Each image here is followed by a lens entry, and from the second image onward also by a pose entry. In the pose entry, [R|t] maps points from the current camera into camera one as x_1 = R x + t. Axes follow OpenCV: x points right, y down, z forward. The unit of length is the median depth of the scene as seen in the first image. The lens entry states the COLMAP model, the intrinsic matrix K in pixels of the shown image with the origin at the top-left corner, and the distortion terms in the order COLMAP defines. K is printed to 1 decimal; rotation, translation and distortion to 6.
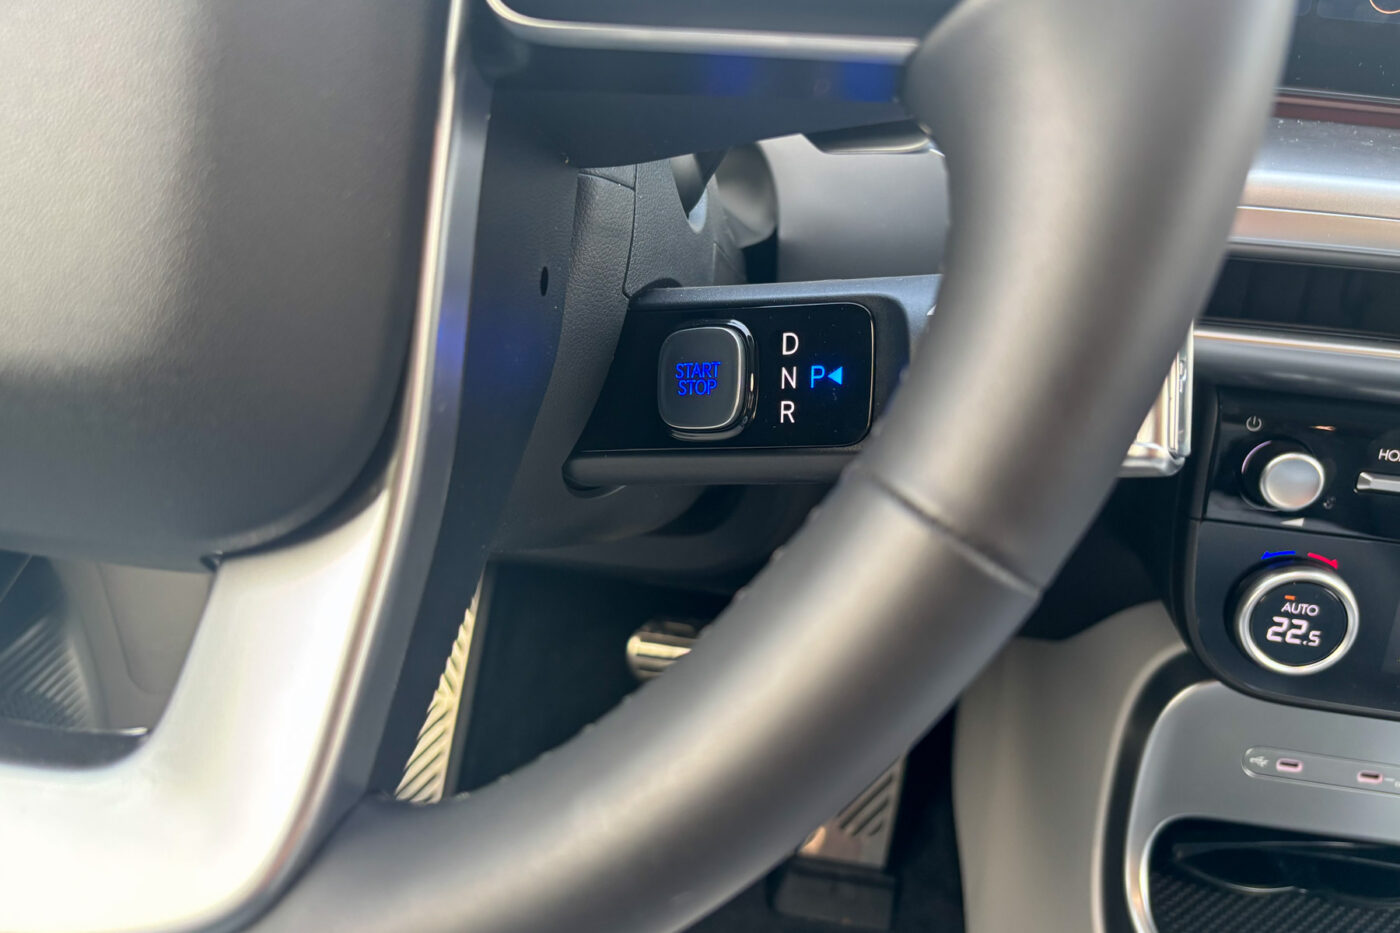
lens RADIAL K [[1087.5, 0, 703.1], [0, 1087.5, 461.1], [0, 0, 1]] dist [0.015636, -0.021242]
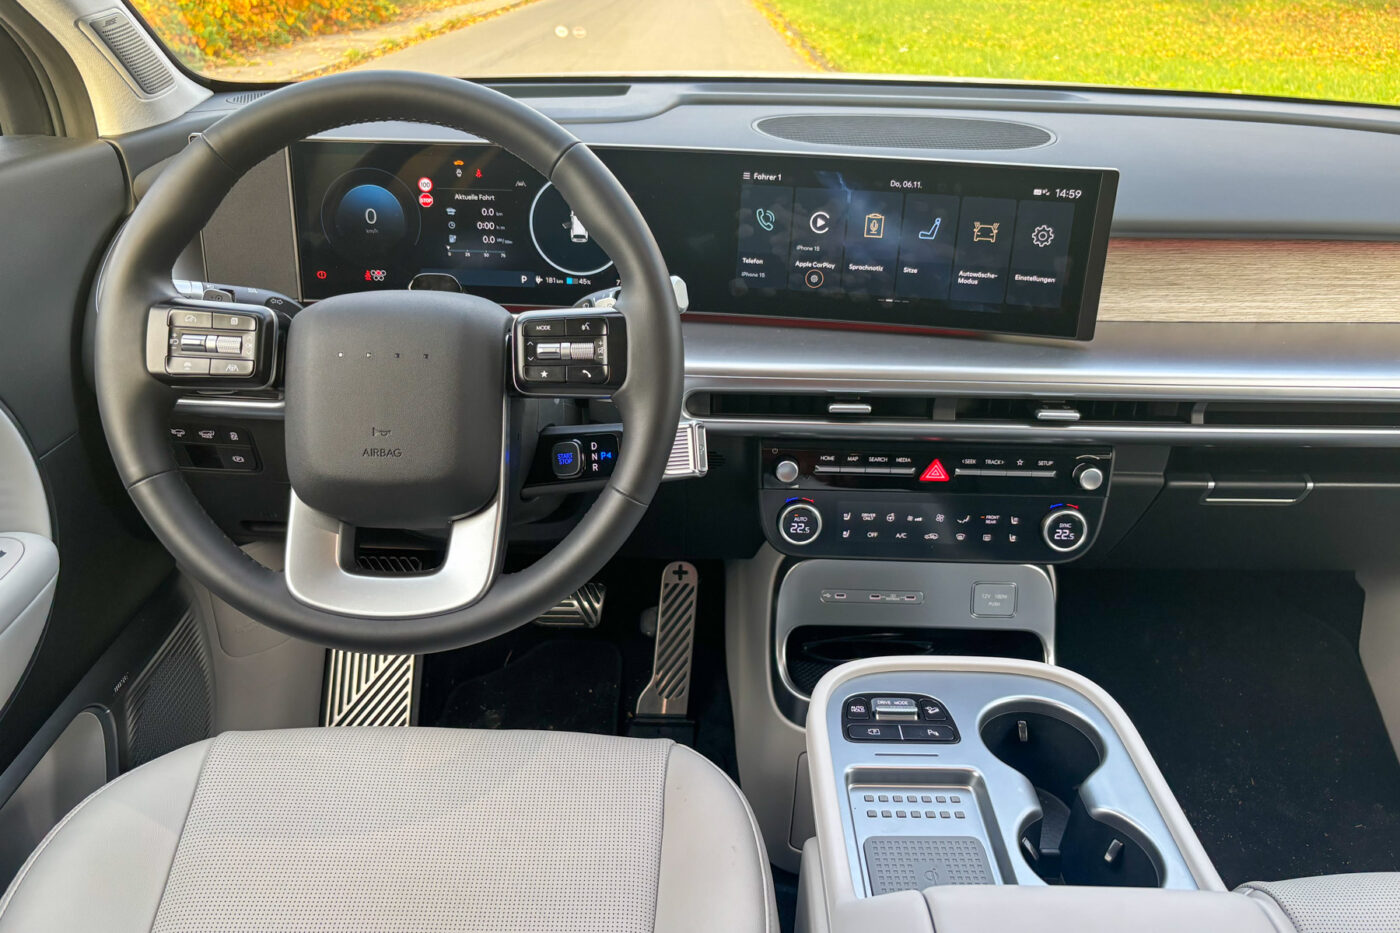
lens RADIAL K [[1087.5, 0, 665.8], [0, 1087.5, 456.4], [0, 0, 1]] dist [0.015636, -0.021242]
pose [[0.988201, -0.094424, 0.120592, -0.069474], [0.096498, 0.995267, -0.011459, -0.015436], [-0.118939, 0.022960, 0.992636, -1.545002]]
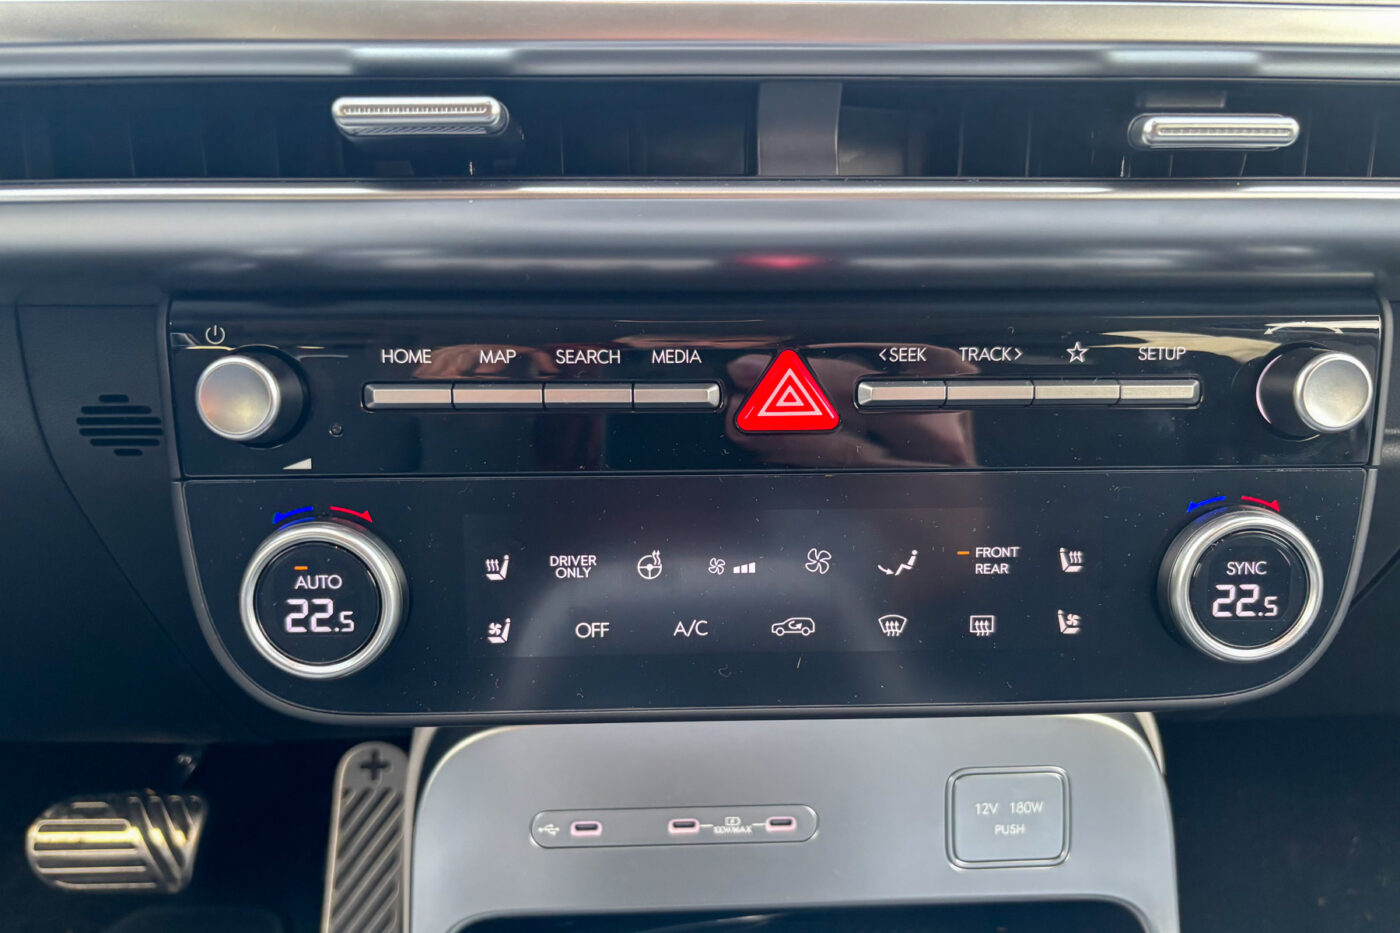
lens RADIAL K [[1087.5, 0, 714.0], [0, 1087.5, 474.6], [0, 0, 1]] dist [0.015636, -0.021242]
pose [[0.973630, -0.105247, 0.202406, 0.664225], [0.134584, 0.981373, -0.137092, 0.199681], [-0.184207, 0.160718, 0.969658, 0.244369]]
